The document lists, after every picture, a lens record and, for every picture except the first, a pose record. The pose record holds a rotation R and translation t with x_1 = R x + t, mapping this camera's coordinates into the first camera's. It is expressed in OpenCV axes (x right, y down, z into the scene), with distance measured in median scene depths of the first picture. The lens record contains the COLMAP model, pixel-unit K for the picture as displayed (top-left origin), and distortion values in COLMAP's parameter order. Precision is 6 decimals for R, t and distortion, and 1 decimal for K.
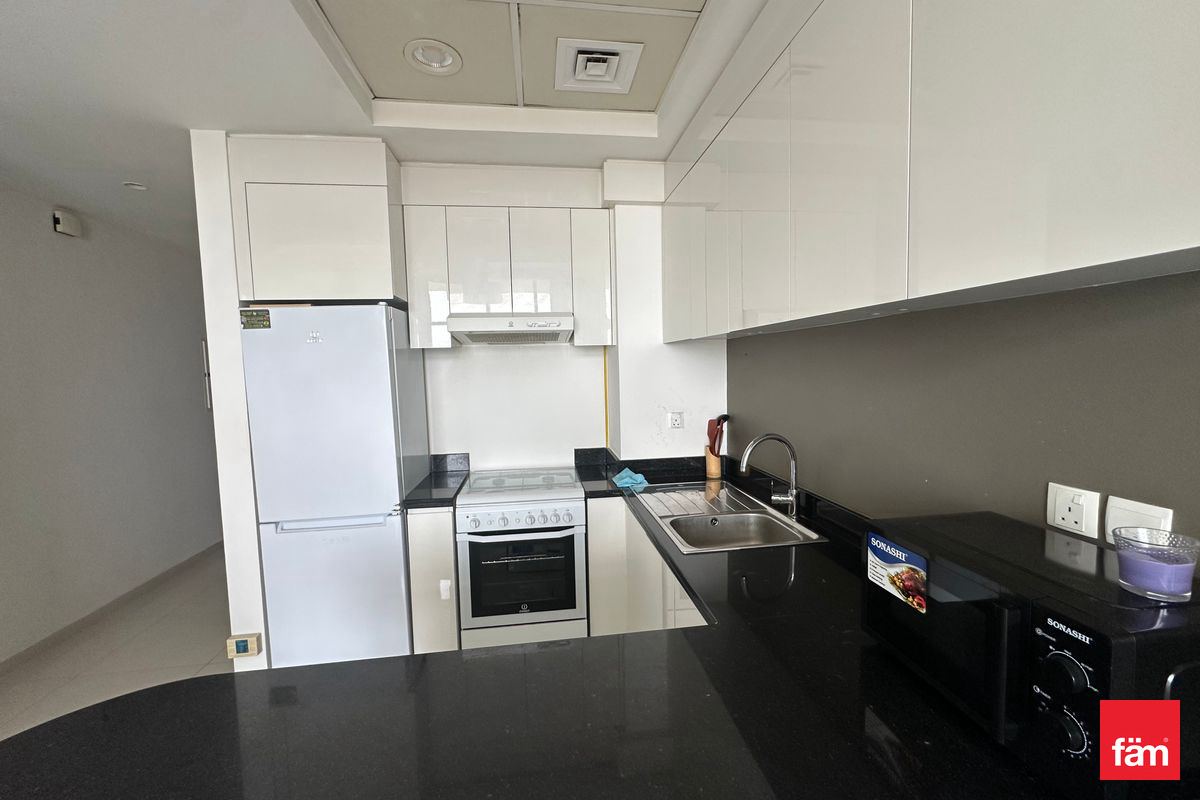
lens RADIAL K [[477.5, 0, 612.0], [0, 477.5, 403.0], [0, 0, 1]] dist [-0.004341, 0.000387]
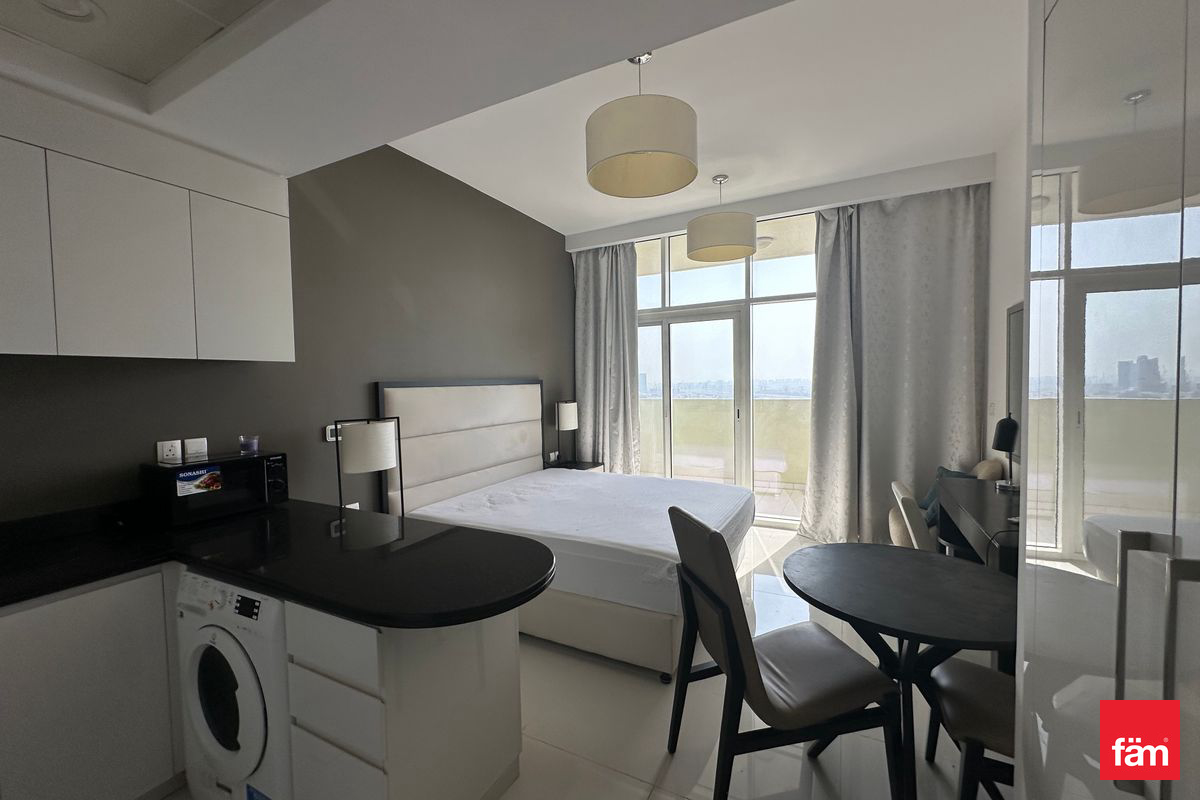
lens RADIAL K [[477.5, 0, 598.2], [0, 477.5, 399.9], [0, 0, 1]] dist [-0.004341, 0.000387]
pose [[-0.808574, 0.014523, 0.588215, -1.320816], [0.078139, 0.993491, 0.082882, -0.036026], [-0.583183, 0.112979, -0.804446, 0.991230]]
